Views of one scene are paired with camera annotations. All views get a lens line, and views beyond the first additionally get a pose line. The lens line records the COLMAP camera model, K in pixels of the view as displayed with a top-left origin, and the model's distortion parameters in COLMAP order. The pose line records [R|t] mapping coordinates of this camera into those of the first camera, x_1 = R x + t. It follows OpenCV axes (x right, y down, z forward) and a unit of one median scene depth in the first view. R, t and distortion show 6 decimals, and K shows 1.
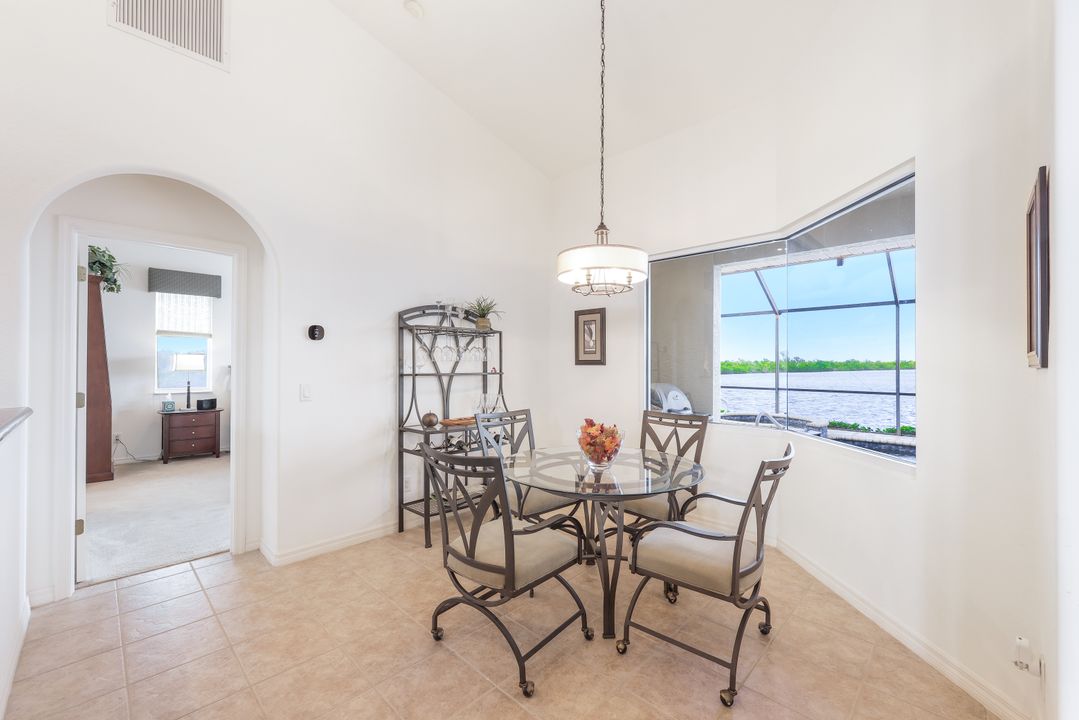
lens RADIAL K [[433.3, 0, 538.8], [0, 433.3, 357.4], [0, 0, 1]] dist [-0.001905, 0.000053]
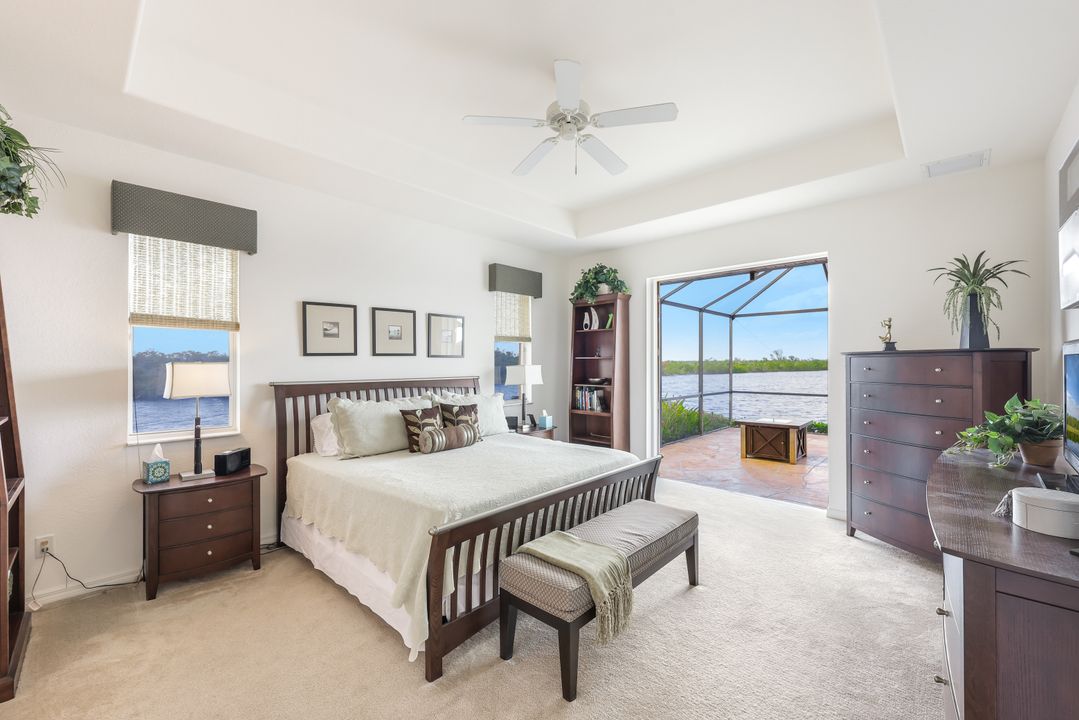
lens RADIAL K [[439.3, 0, 539.5], [0, 439.3, 360.0], [0, 0, 1]] dist [-0.001646, 0.000114]
pose [[0.999875, -0.002693, 0.015582, -0.430896], [0.002588, 0.999974, 0.006749, -0.012742], [-0.015600, -0.006708, 0.999856, 0.499204]]
